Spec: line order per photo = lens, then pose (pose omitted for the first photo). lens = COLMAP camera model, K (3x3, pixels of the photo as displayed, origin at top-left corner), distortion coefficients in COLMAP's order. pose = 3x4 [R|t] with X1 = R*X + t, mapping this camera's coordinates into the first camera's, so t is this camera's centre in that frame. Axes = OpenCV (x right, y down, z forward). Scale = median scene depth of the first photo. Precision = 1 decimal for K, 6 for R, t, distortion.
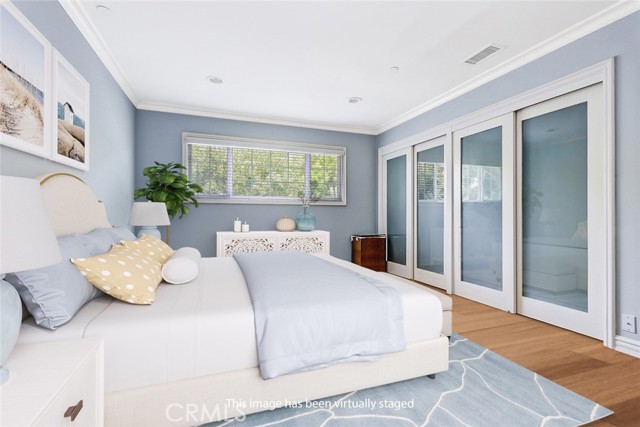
lens RADIAL K [[304.8, 0, 320.0], [0, 304.8, 213.5], [0, 0, 1]] dist [-0.038708, -0.000057]
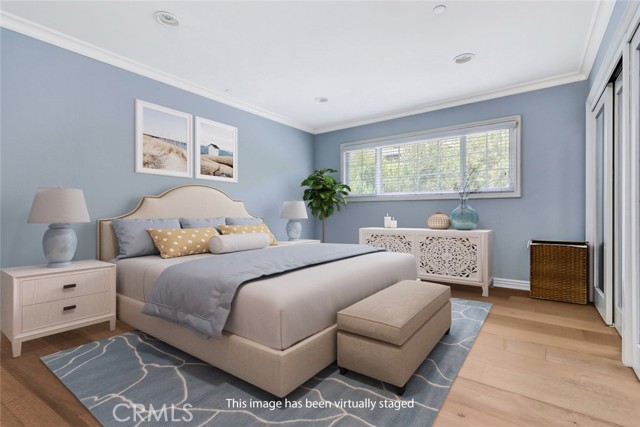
lens RADIAL K [[296.8, 0, 320.0], [0, 296.8, 213.5], [0, 0, 1]] dist [0.008638, -0.000201]
pose [[0.587026, 0.001446, -0.809567, 0.452793], [0.000029, 0.999998, 0.001807, 0.012265], [0.809568, -0.001084, 0.587025, 0.246512]]
